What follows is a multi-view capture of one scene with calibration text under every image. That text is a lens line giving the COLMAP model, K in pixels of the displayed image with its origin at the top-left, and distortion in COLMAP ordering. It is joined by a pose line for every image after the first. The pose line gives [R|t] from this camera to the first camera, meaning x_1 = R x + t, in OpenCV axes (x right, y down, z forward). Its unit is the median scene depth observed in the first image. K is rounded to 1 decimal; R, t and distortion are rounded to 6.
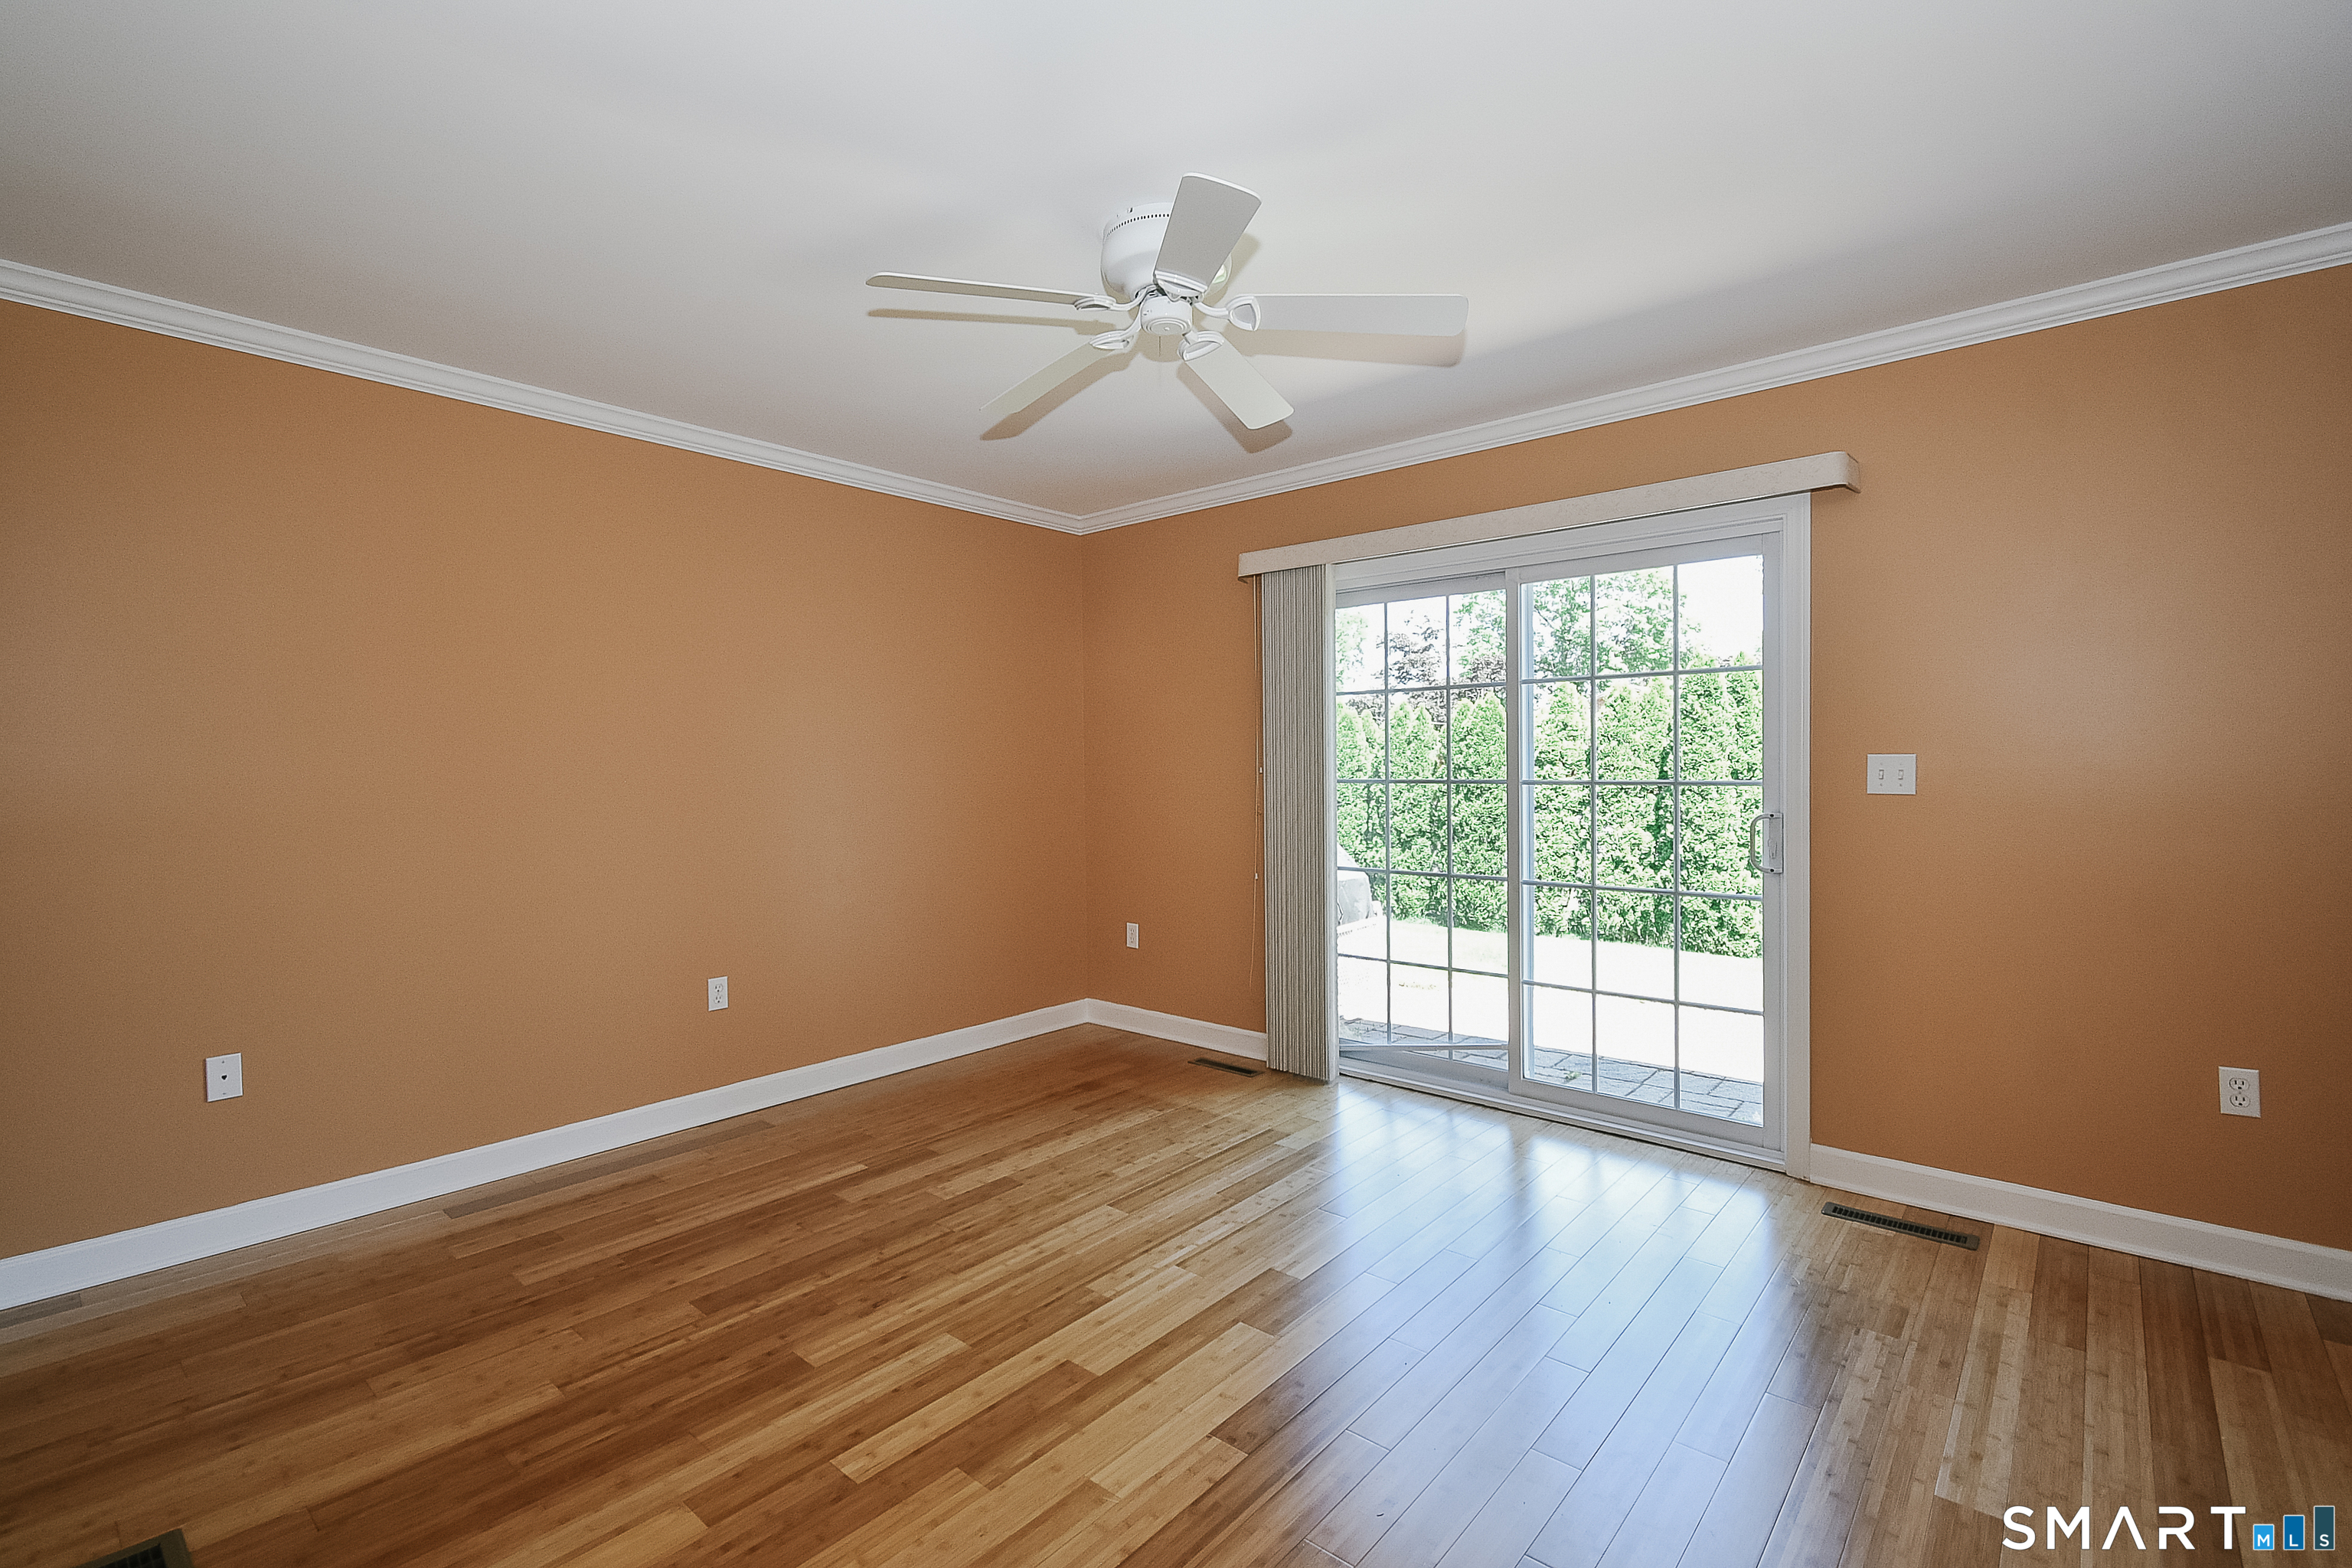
lens RADIAL K [[1040.6, 0, 1177.9], [0, 1040.6, 776.0], [0, 0, 1]] dist [0.000181, -0.000436]
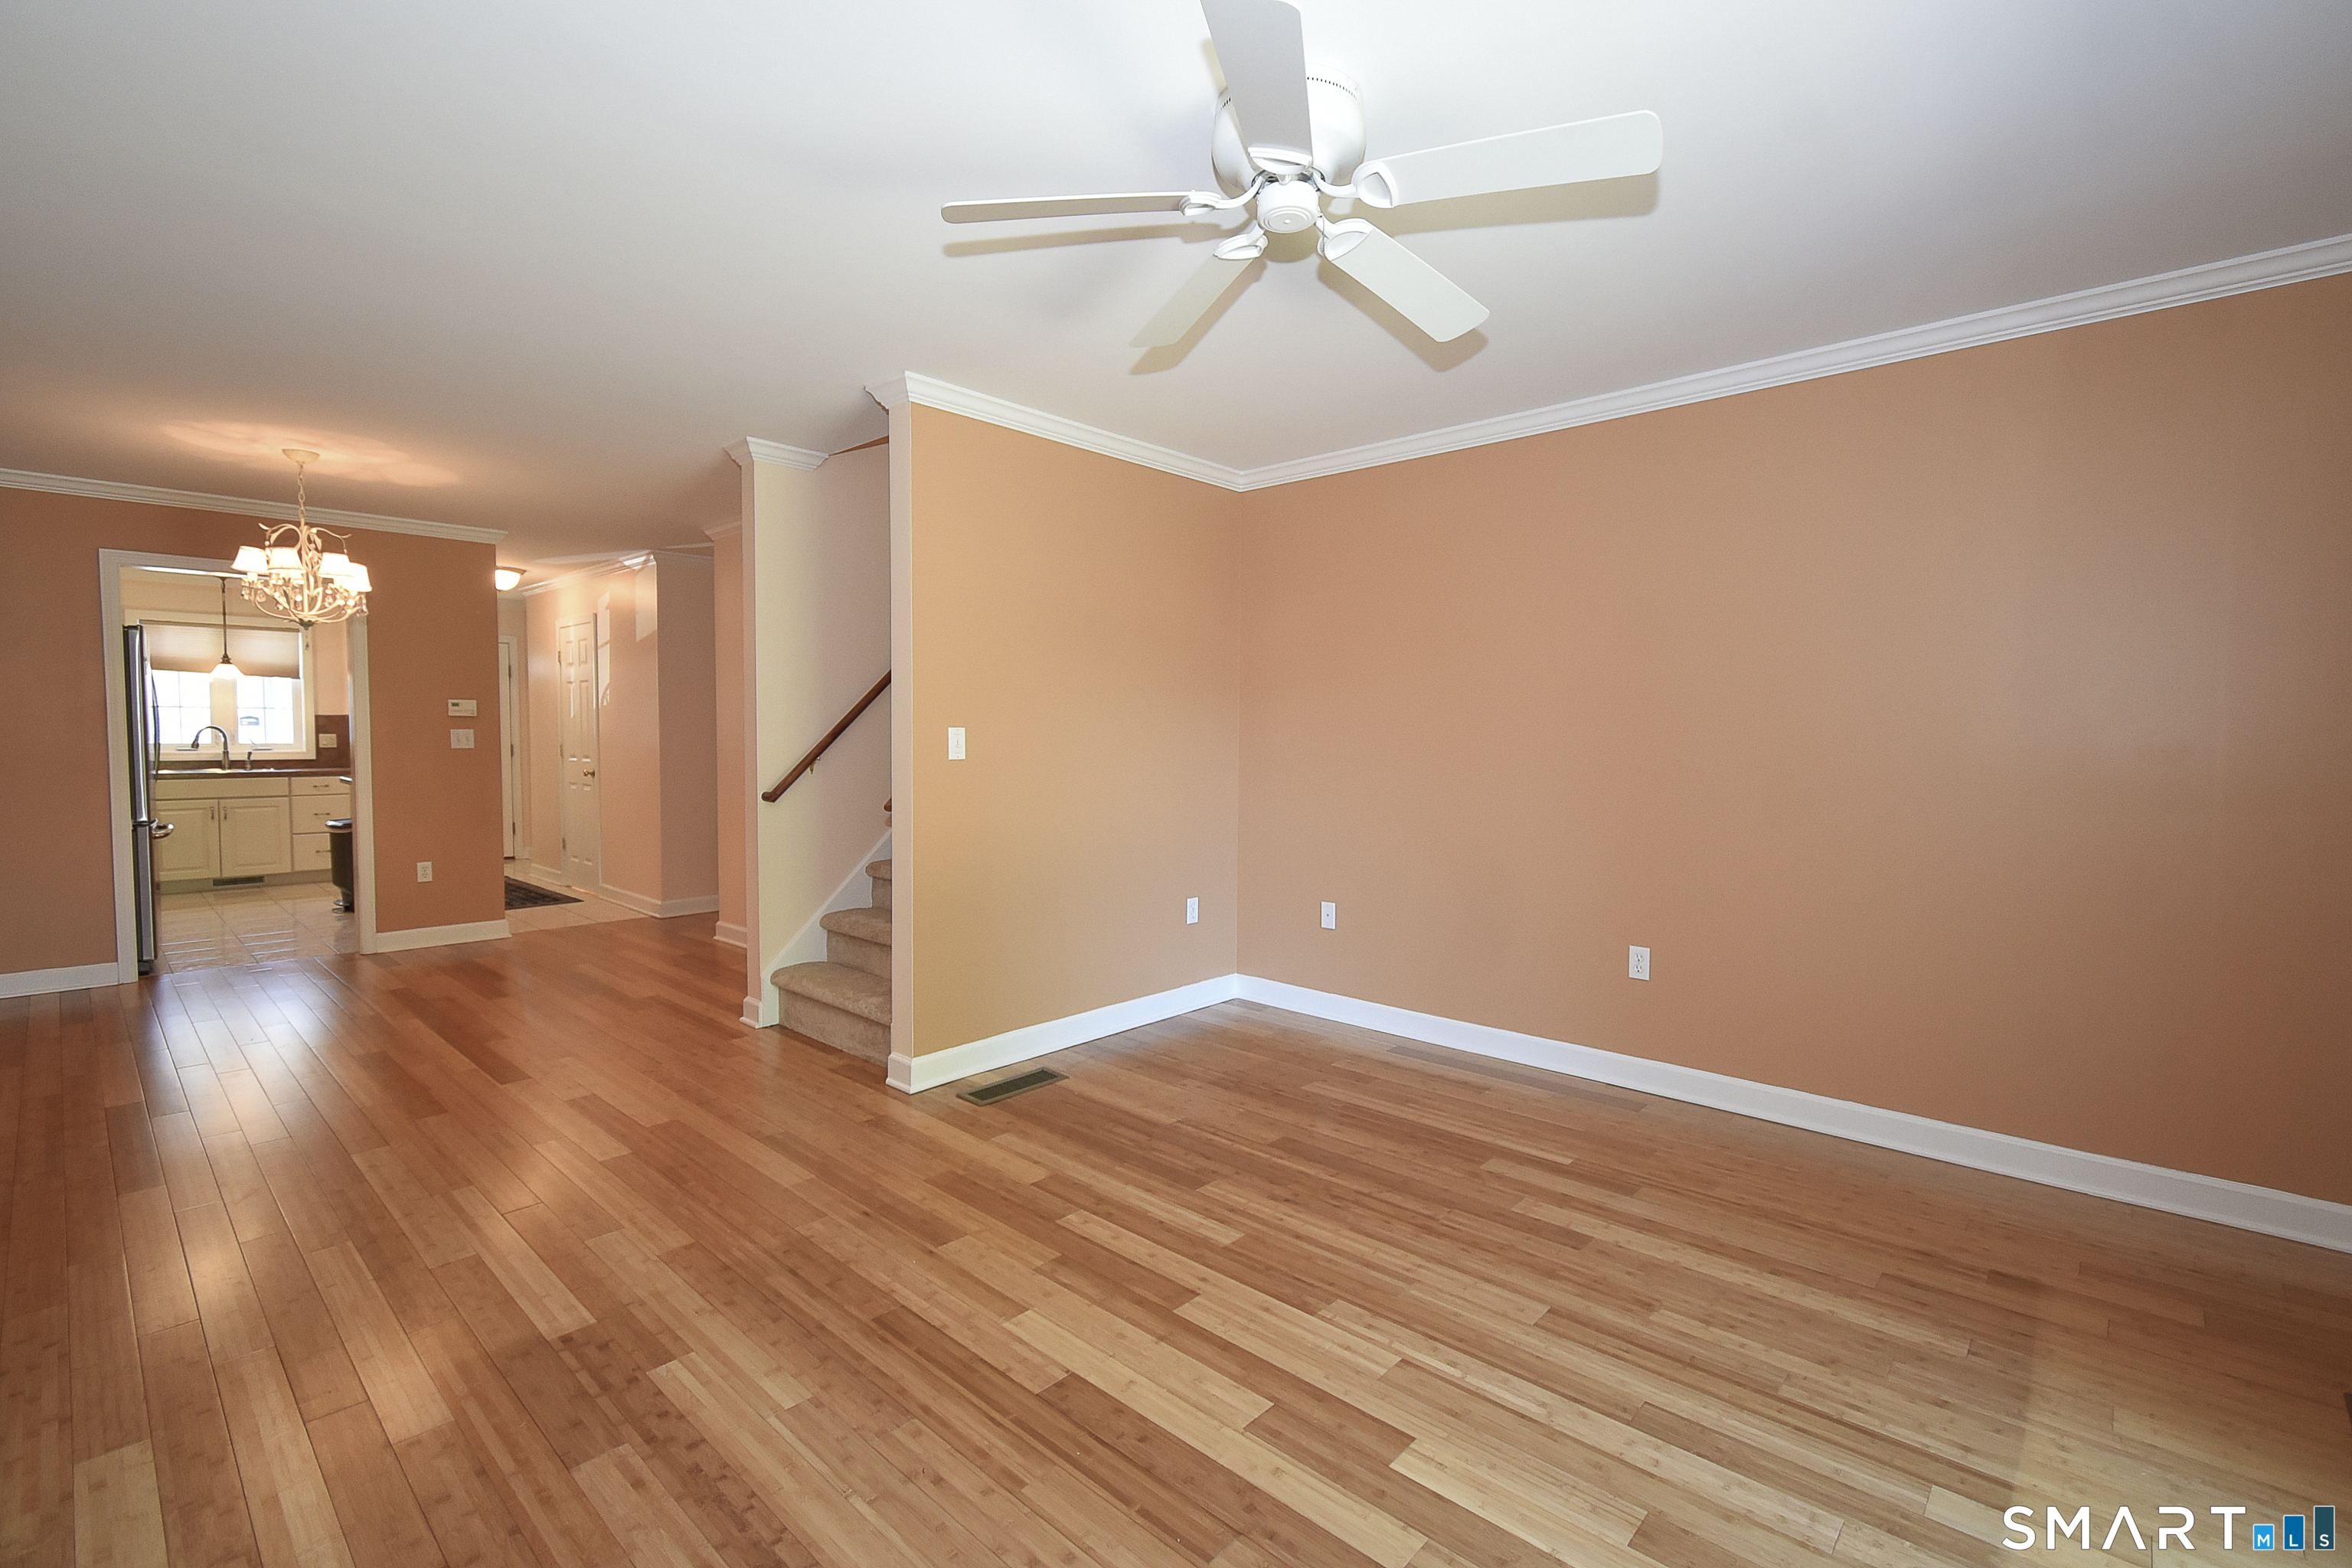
lens RADIAL K [[1040.6, 0, 1177.9], [0, 1040.6, 776.0], [0, 0, 1]] dist [0.000181, -0.000436]
pose [[-0.034678, 0.048485, -0.998222, 0.774367], [-0.017083, 0.998648, 0.049099, -0.009991], [0.999253, 0.018755, -0.033803, 0.847197]]
